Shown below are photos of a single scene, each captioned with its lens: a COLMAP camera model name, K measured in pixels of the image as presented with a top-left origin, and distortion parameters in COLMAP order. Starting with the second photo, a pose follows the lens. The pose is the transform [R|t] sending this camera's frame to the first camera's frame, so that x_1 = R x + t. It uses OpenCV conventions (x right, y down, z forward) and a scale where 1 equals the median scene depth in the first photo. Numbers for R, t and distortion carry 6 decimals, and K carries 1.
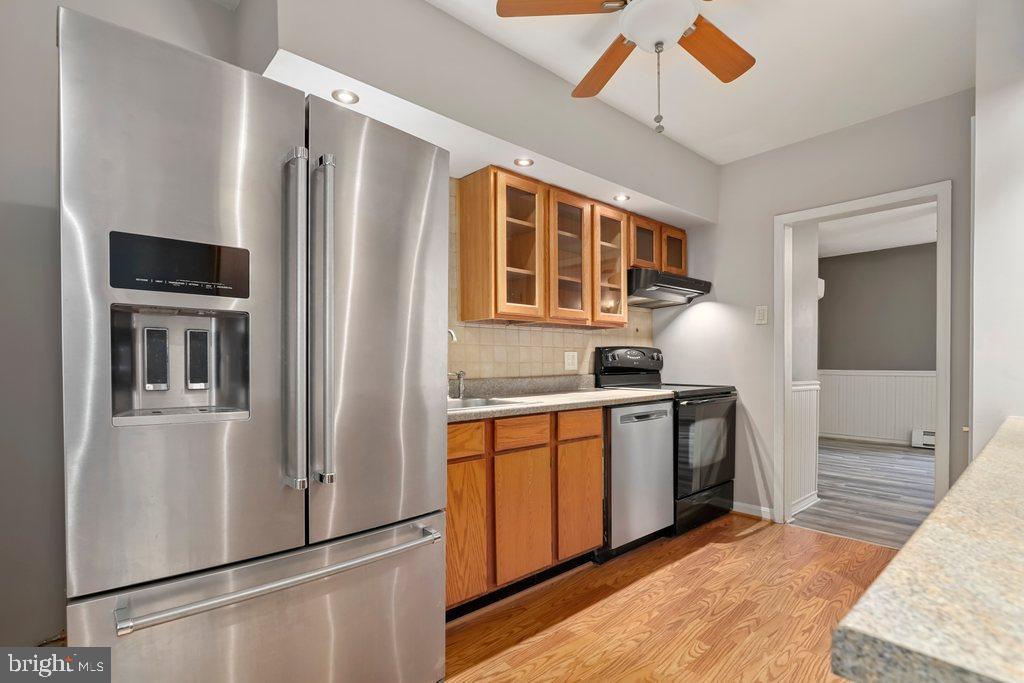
lens RADIAL K [[479.9, 0, 513.6], [0, 479.9, 371.6], [0, 0, 1]] dist [-0.017478, 0.000562]
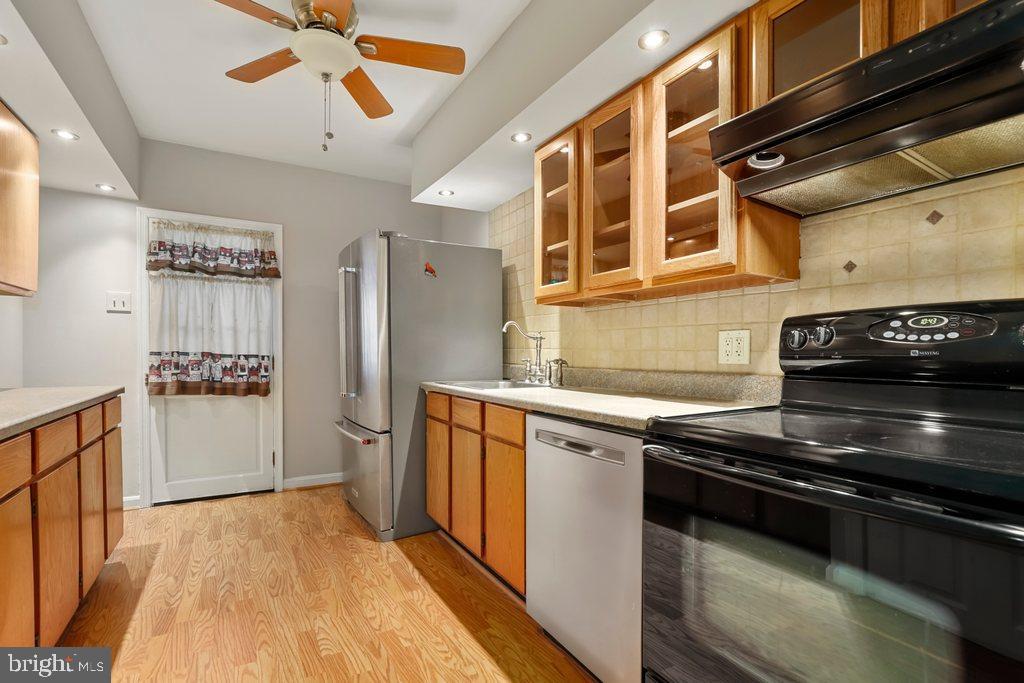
lens RADIAL K [[473.2, 0, 515.2], [0, 473.2, 358.4], [0, 0, 1]] dist [-0.017218, 0.000227]
pose [[-0.184184, 0.017683, -0.982733, 0.926593], [-0.023743, 0.999466, 0.022434, -0.022071], [0.982605, 0.027465, -0.183666, 1.146868]]
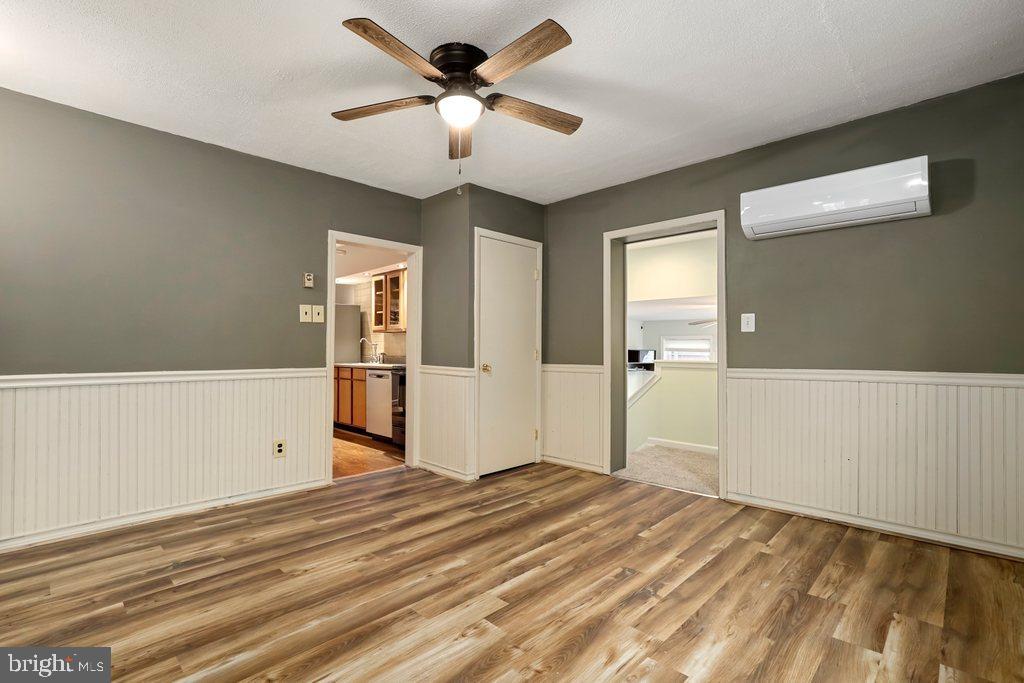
lens RADIAL K [[473.8, 0, 507.2], [0, 473.8, 356.2], [0, 0, 1]] dist [-0.016598, 0.000041]
pose [[0.067549, 0.018824, -0.997538, 2.608116], [-0.025783, 0.999521, 0.017116, -0.045913], [0.997383, 0.024563, 0.068002, 1.571787]]
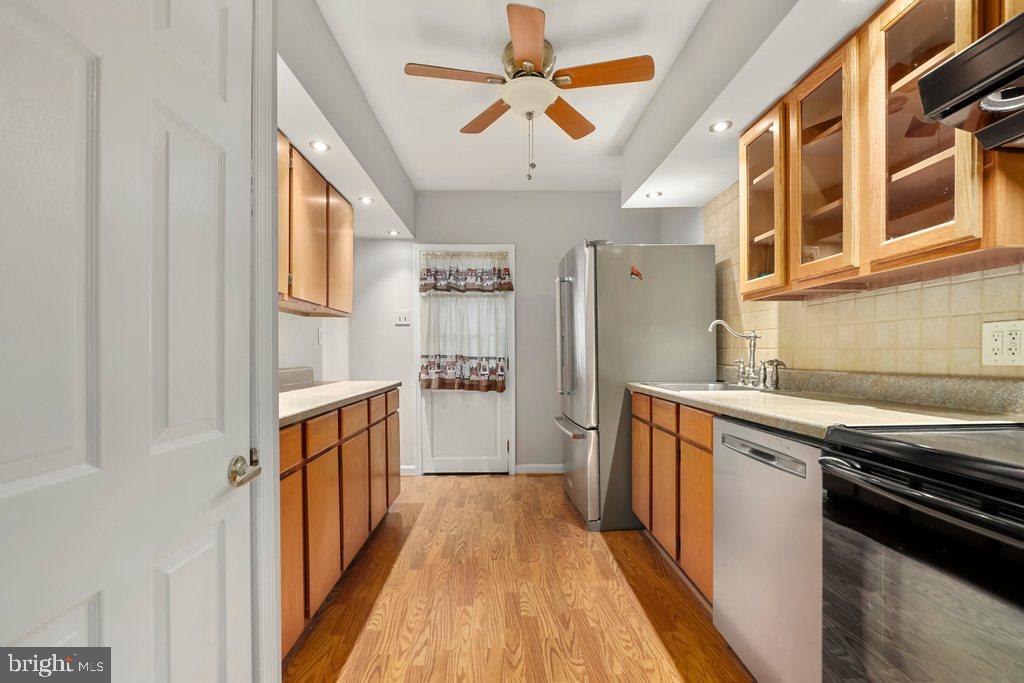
lens RADIAL K [[473.2, 0, 515.2], [0, 473.2, 358.4], [0, 0, 1]] dist [-0.017218, 0.000227]
pose [[-0.634344, 0.015834, -0.772888, 0.932649], [-0.007938, 0.999604, 0.026993, -0.023770], [0.773010, 0.023259, -0.633967, 1.245269]]
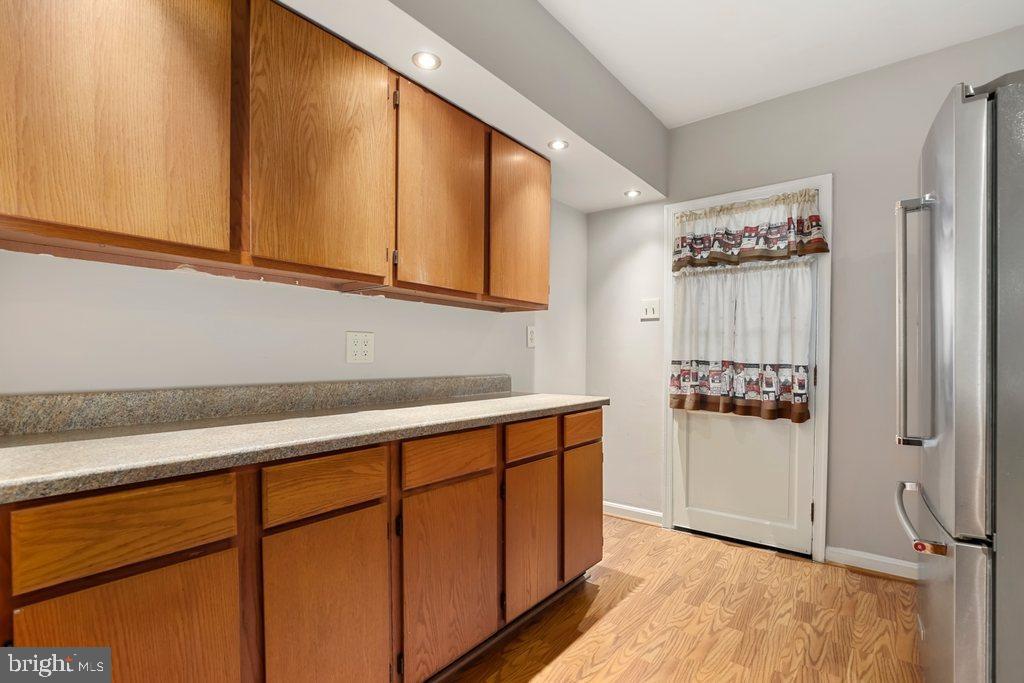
lens RADIAL K [[479.9, 0, 513.6], [0, 479.9, 371.6], [0, 0, 1]] dist [-0.017478, 0.000562]
pose [[-0.983239, 0.011122, -0.181982, 0.456827], [0.002627, 0.998898, 0.046851, -0.017058], [0.182303, 0.045588, -0.982185, 1.035588]]
